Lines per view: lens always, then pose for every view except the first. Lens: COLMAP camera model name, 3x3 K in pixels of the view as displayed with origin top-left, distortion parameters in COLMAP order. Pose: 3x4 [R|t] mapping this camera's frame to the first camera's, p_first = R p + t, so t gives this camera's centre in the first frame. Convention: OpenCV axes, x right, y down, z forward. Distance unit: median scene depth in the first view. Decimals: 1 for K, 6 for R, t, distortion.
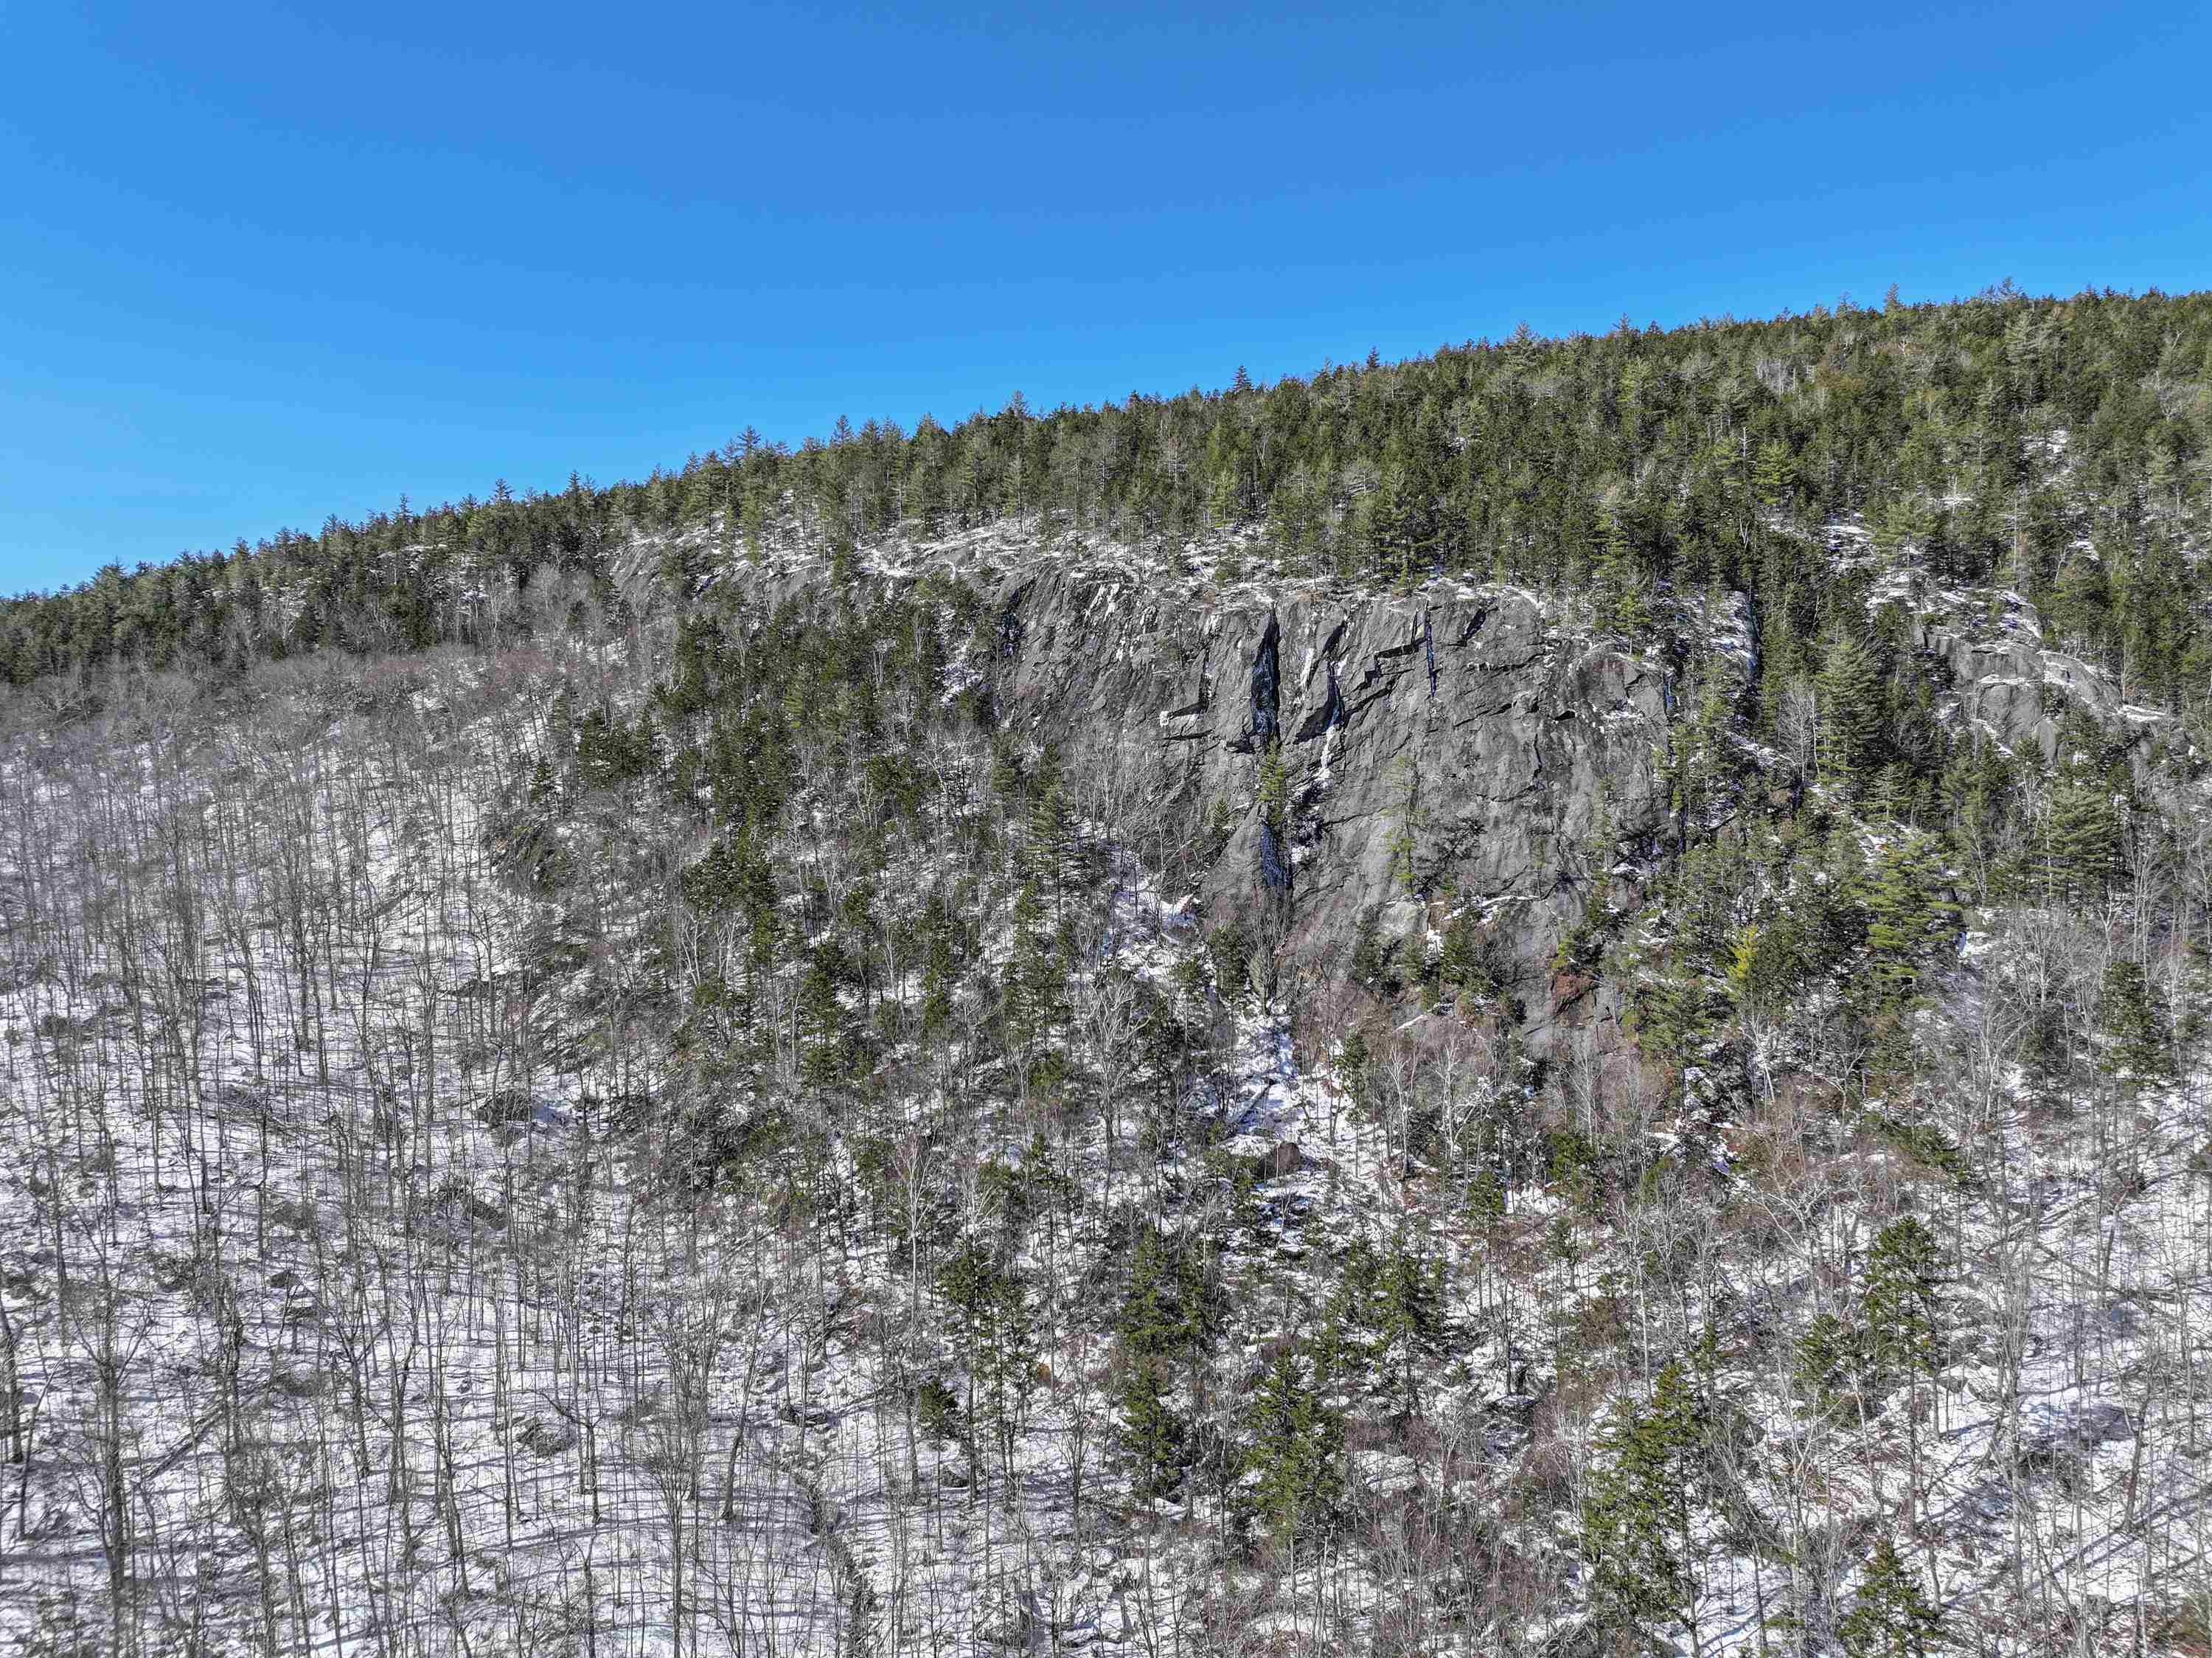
lens RADIAL K [[1549.7, 0, 1106.0], [0, 1549.7, 829.0], [0, 0, 1]] dist [0.001910, 0.007318]
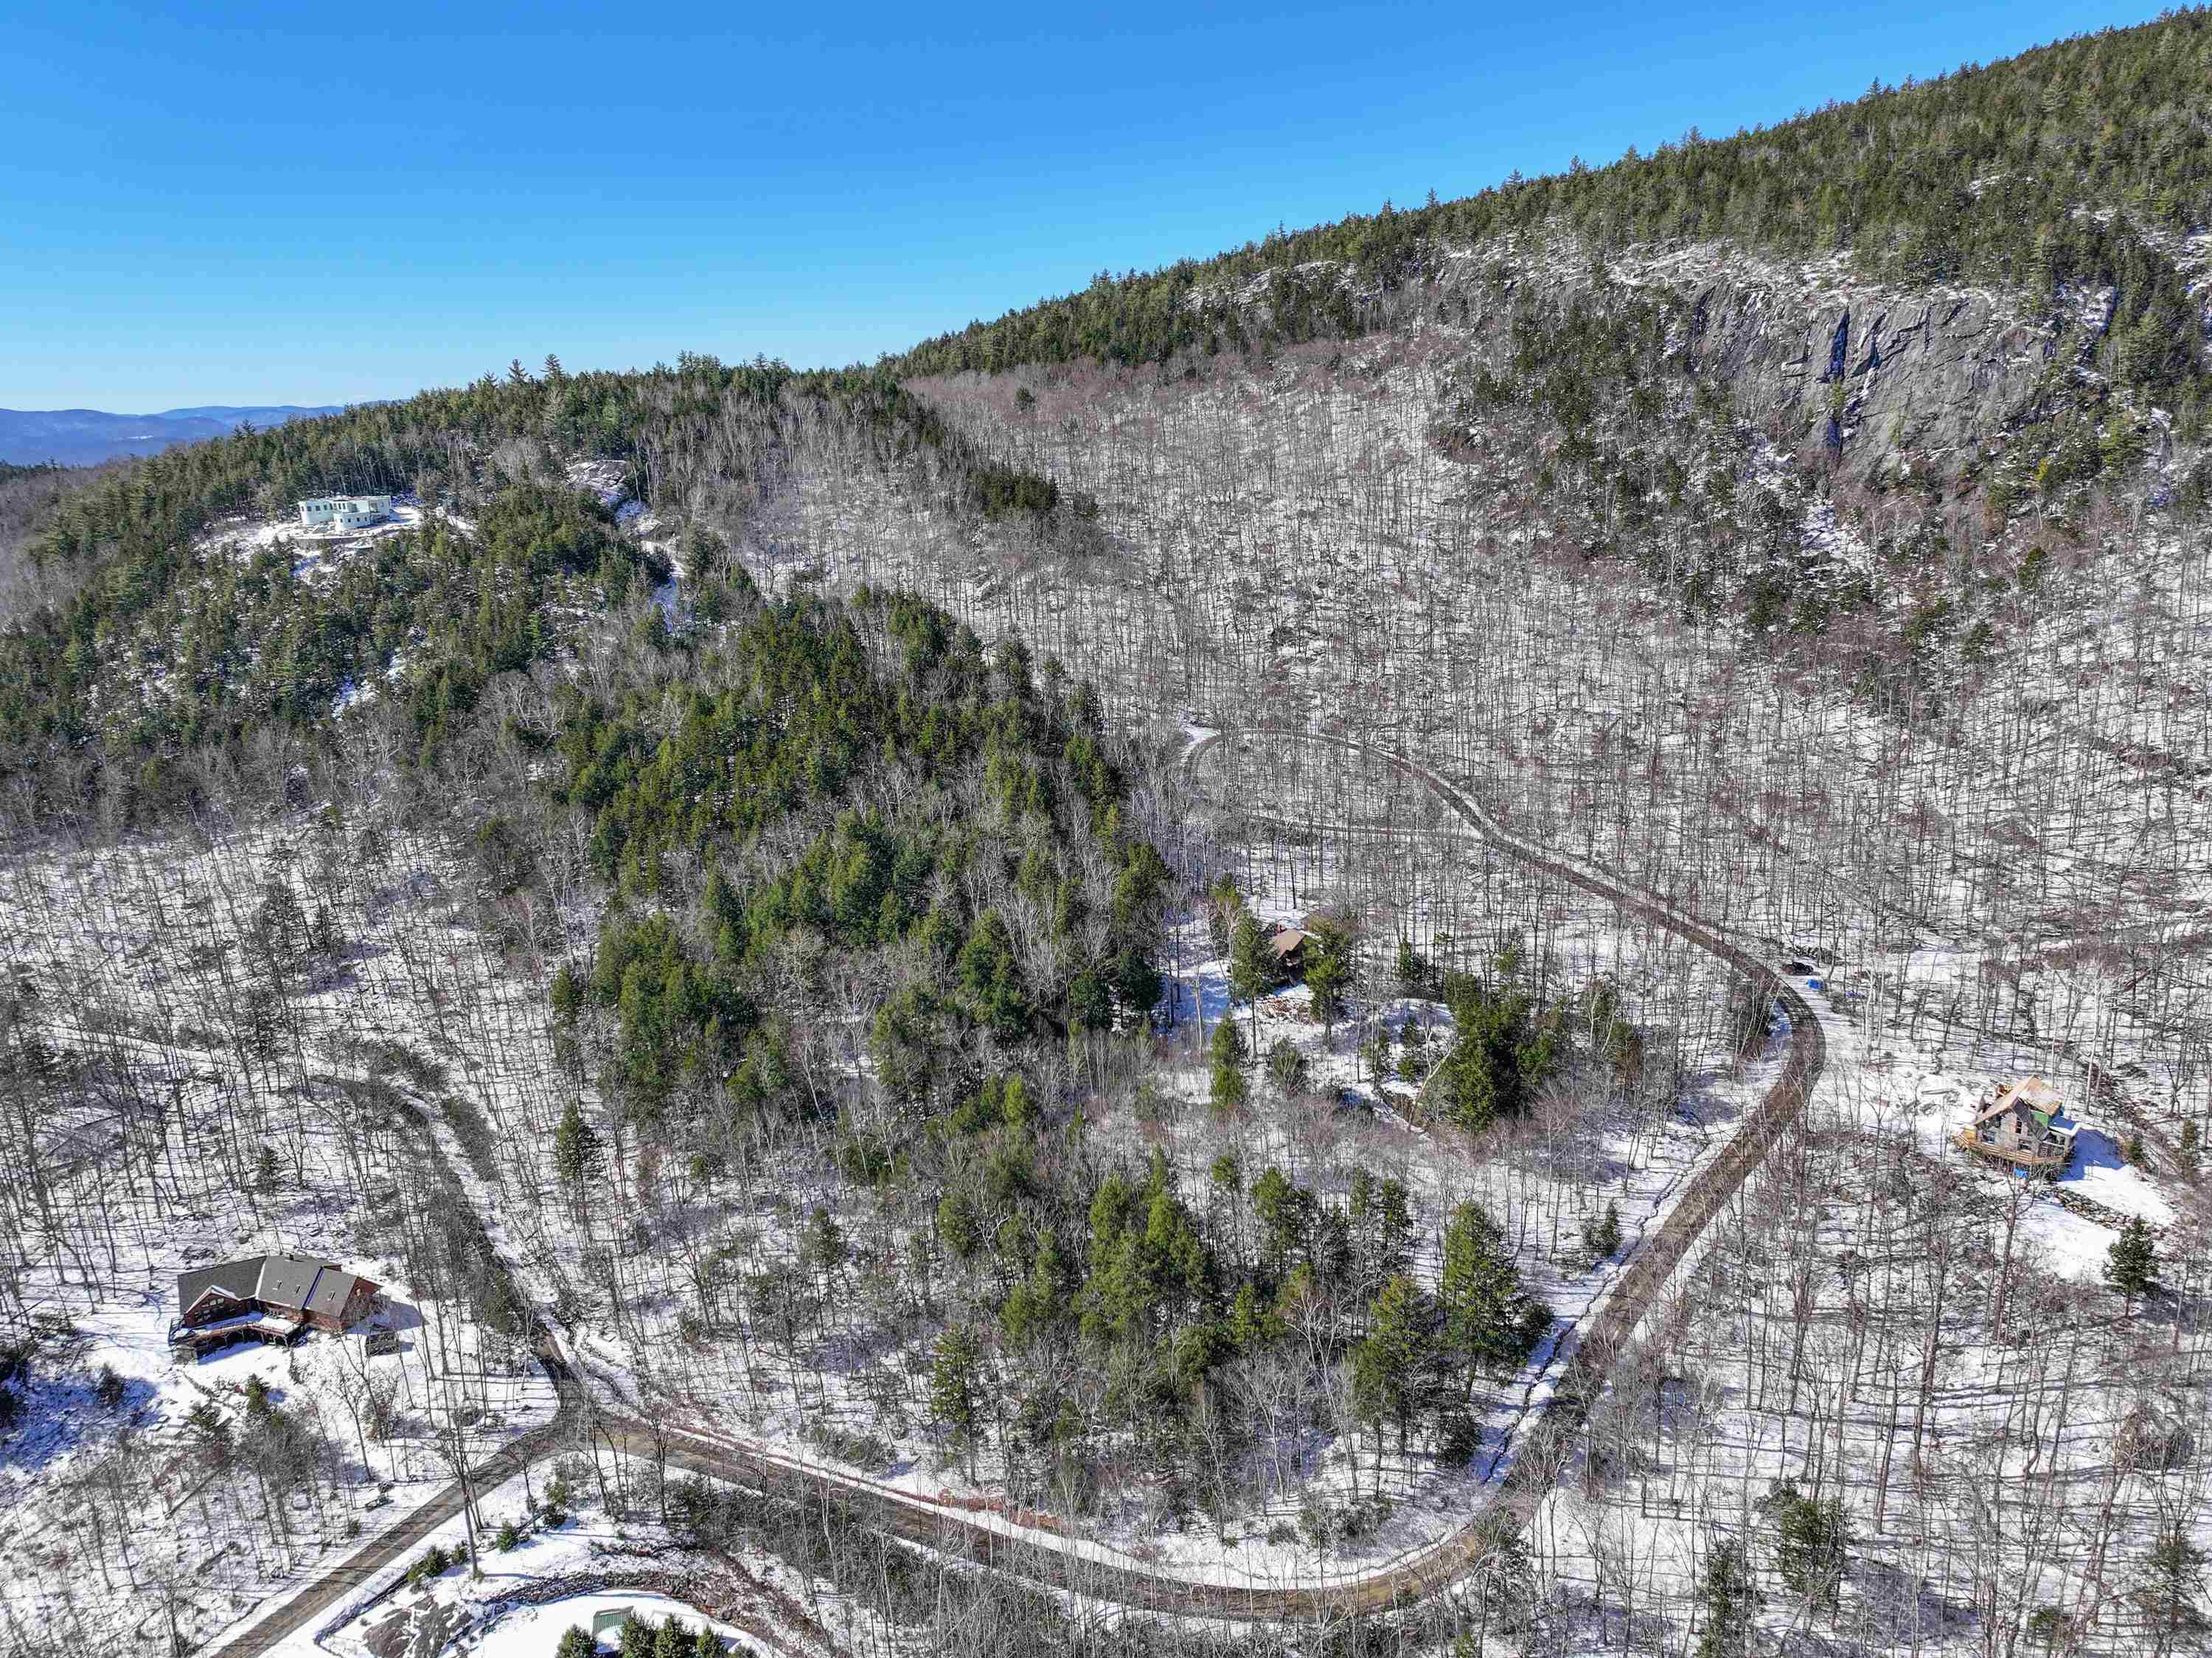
lens RADIAL K [[1594.3, 0, 1128.4], [0, 1594.3, 821.0], [0, 0, 1]] dist [-0.016487, 0.034178]
pose [[0.942887, 0.056493, -0.328288, -0.058260], [0.021787, 0.972946, 0.230005, 0.011147], [0.332400, -0.224021, 0.916147, -1.424209]]
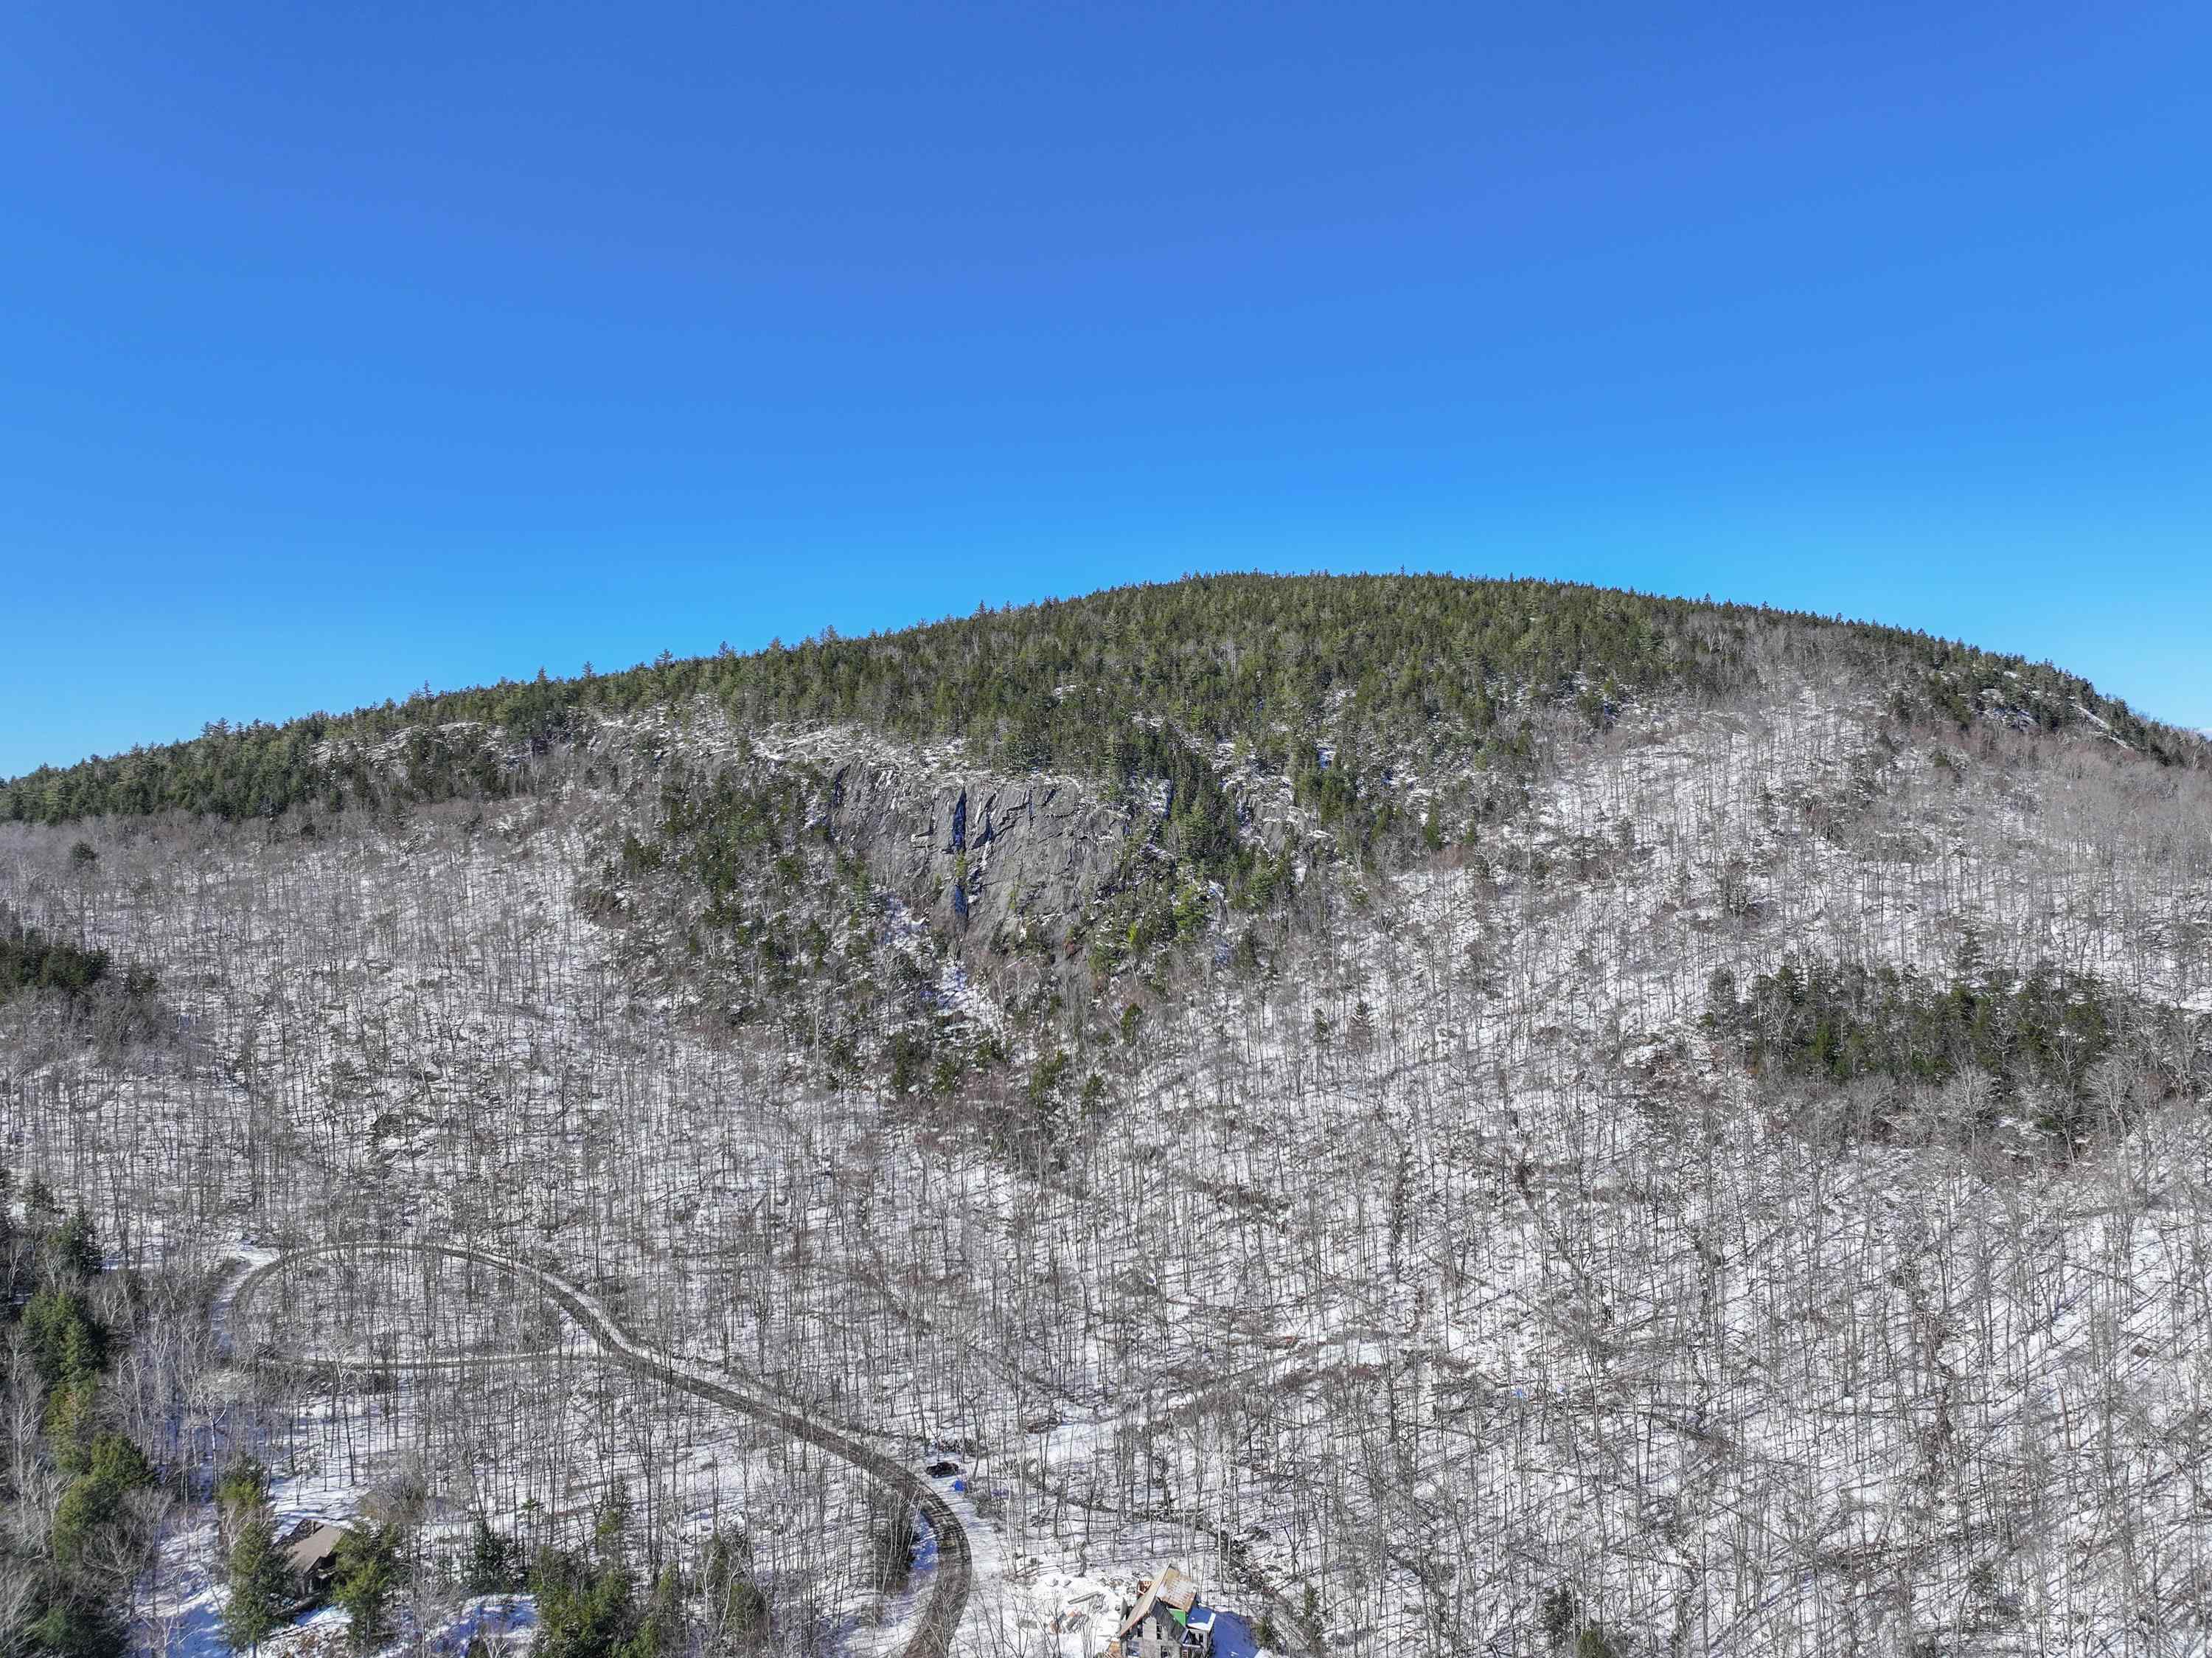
lens RADIAL K [[1549.7, 0, 1106.0], [0, 1549.7, 829.0], [0, 0, 1]] dist [0.001910, 0.007318]
pose [[0.990282, -0.011247, 0.138619, 0.004099], [0.016511, 0.999183, -0.036883, 0.000913], [-0.138091, 0.038813, 0.989659, -1.271349]]
